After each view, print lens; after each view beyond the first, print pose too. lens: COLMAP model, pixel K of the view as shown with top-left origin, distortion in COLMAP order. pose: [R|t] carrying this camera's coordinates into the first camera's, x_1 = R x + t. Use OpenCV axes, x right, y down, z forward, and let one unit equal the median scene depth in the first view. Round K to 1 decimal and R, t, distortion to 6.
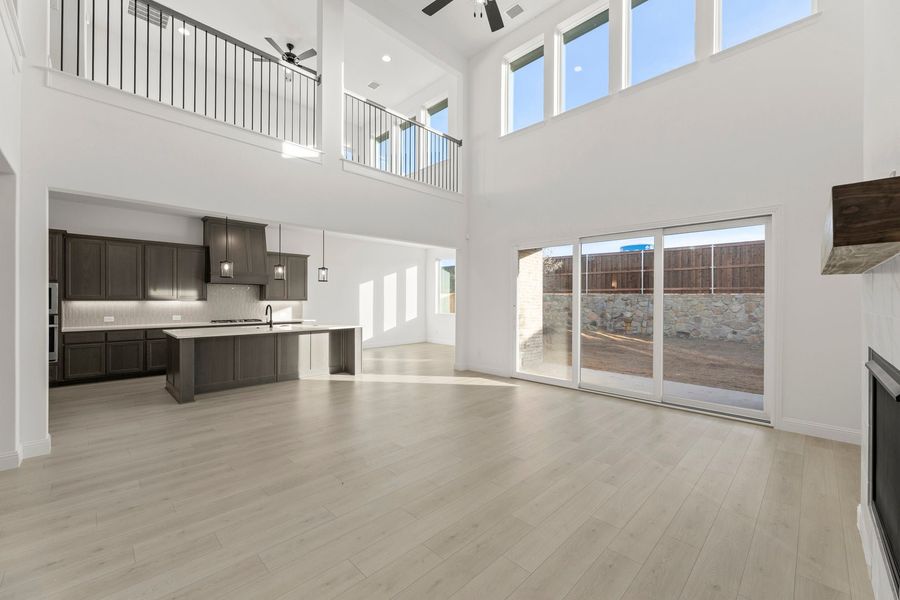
lens RADIAL K [[360.7, 0, 450.0], [0, 360.7, 300.0], [0, 0, 1]] dist [-0.002215, -0.000445]
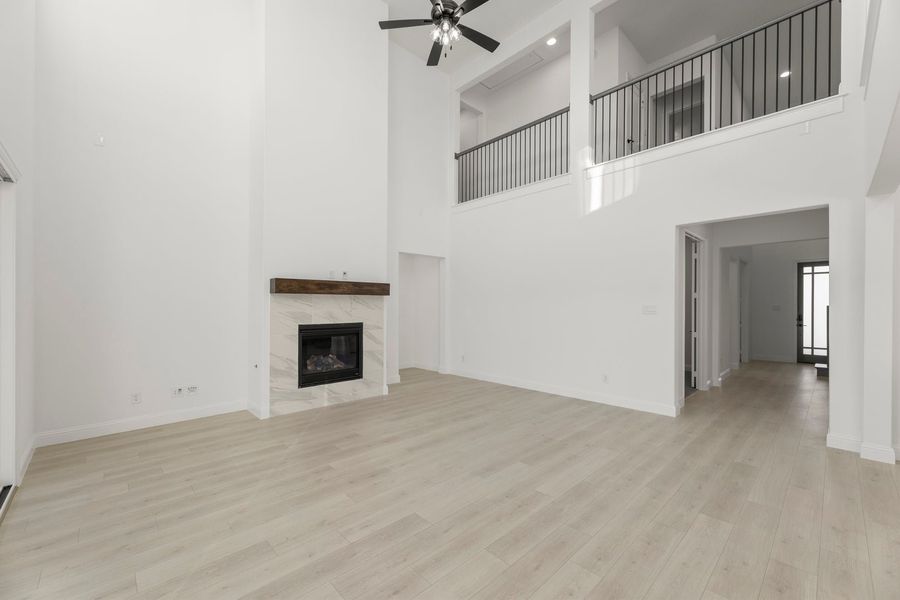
lens RADIAL K [[363.4, 0, 448.3], [0, 363.4, 304.8], [0, 0, 1]] dist [0.000901, 0.000222]
pose [[-0.999681, -0.002071, 0.025189, 0.041651], [-0.002165, 0.999991, -0.003698, -0.003348], [-0.025181, -0.003751, -0.999676, 2.328593]]
